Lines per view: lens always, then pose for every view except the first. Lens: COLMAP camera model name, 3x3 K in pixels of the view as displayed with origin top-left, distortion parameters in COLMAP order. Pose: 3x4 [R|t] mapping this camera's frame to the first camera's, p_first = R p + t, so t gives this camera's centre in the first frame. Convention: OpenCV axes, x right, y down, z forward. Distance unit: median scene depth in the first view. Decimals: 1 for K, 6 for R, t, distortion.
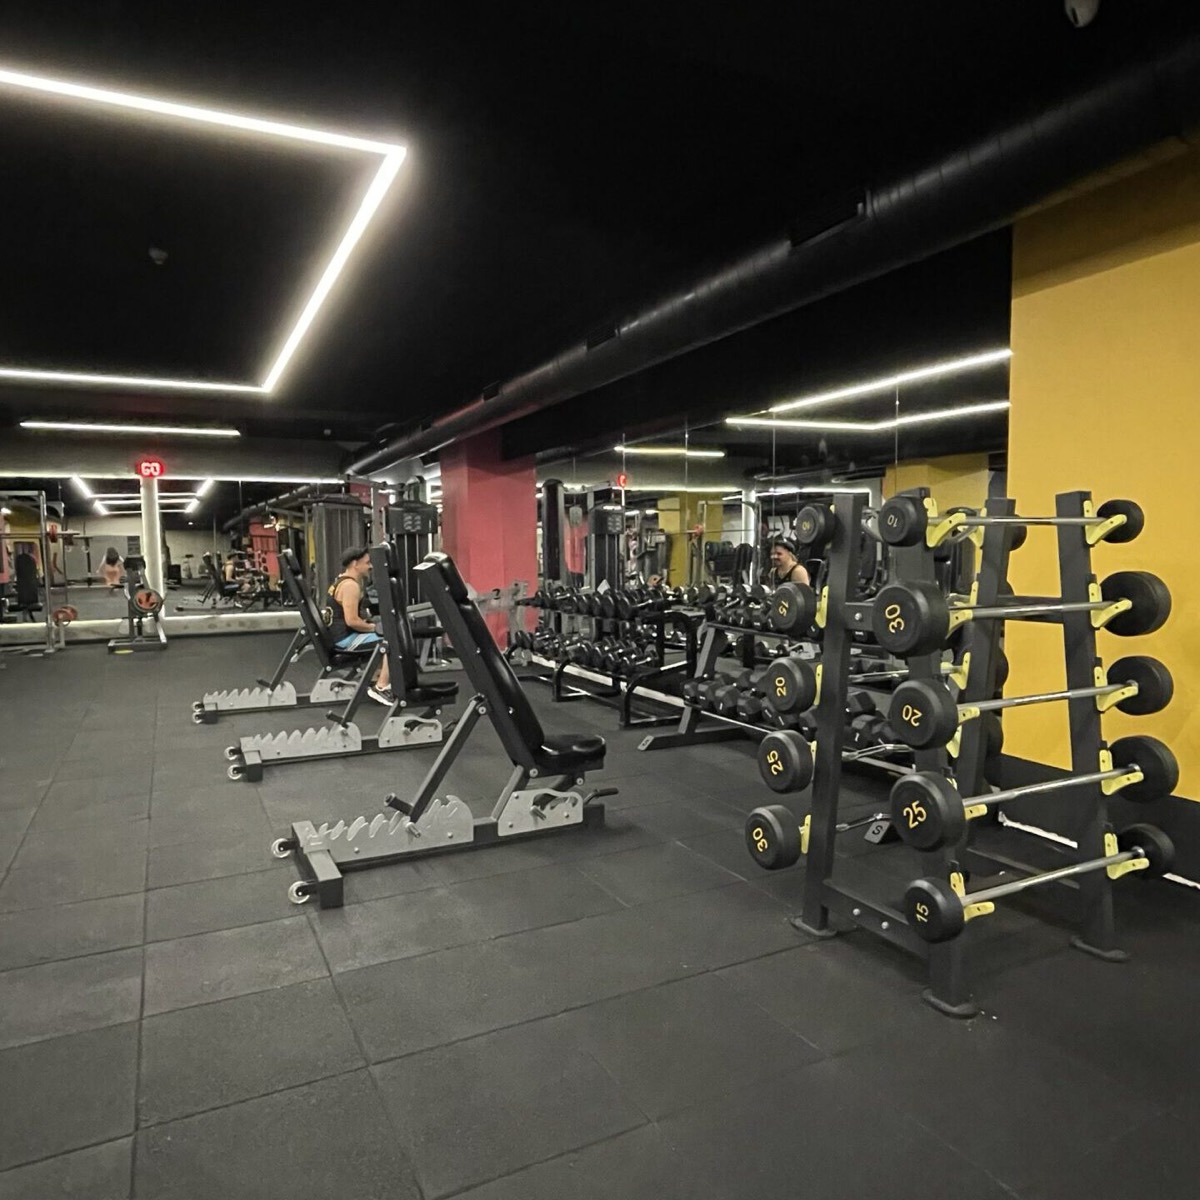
lens RADIAL K [[861.9, 0, 589.0], [0, 861.9, 618.1], [0, 0, 1]] dist [0.001801, -0.017483]
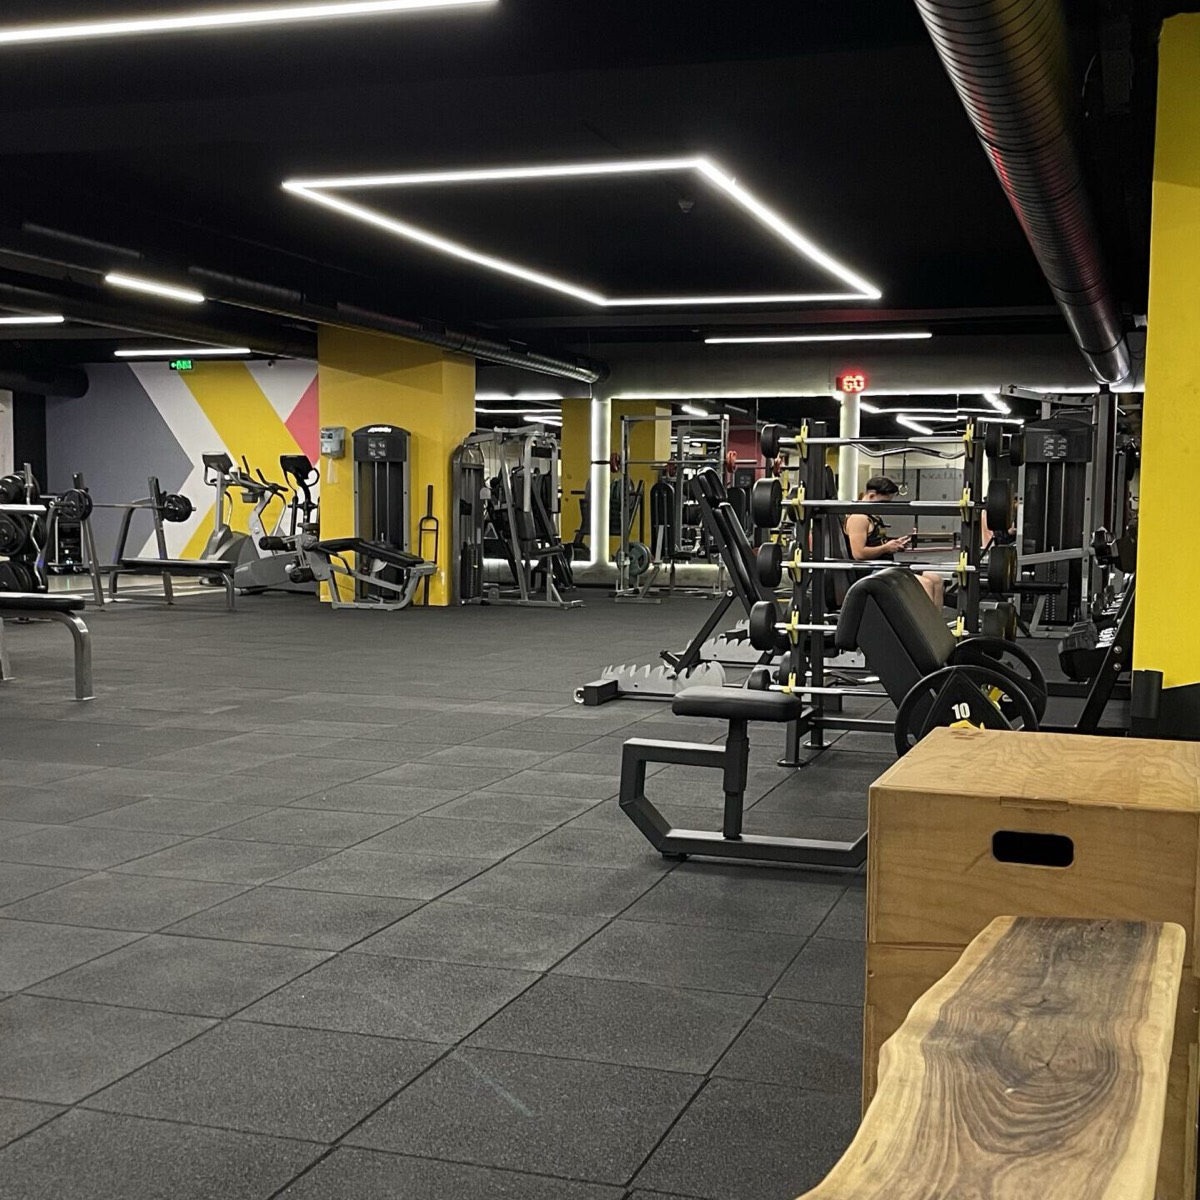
lens RADIAL K [[1617.9, 0, 602.5], [0, 1617.9, 602.1], [0, 0, 1]] dist [0.026466, 0.000000]
pose [[0.707676, 0.062232, -0.703791, 1.425547], [-0.075441, 0.997074, 0.012308, 0.106704], [0.702498, 0.044384, 0.710301, -0.824213]]
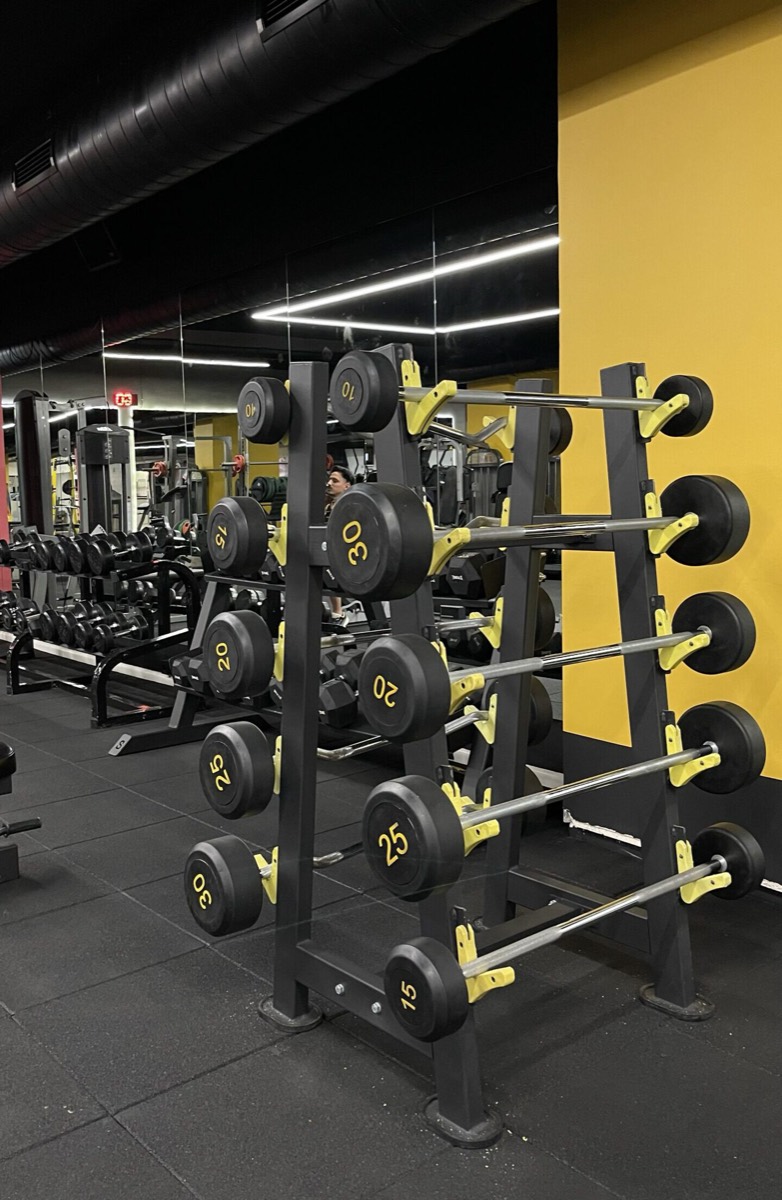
lens RADIAL K [[1055.8, 0, 384.4], [0, 1055.8, 588.0], [0, 0, 1]] dist [0.050773, -0.030026]
pose [[0.972418, -0.031349, 0.231131, 0.122779], [0.029325, 0.999496, 0.012188, 0.016162], [-0.231396, -0.005074, 0.972846, 0.144903]]
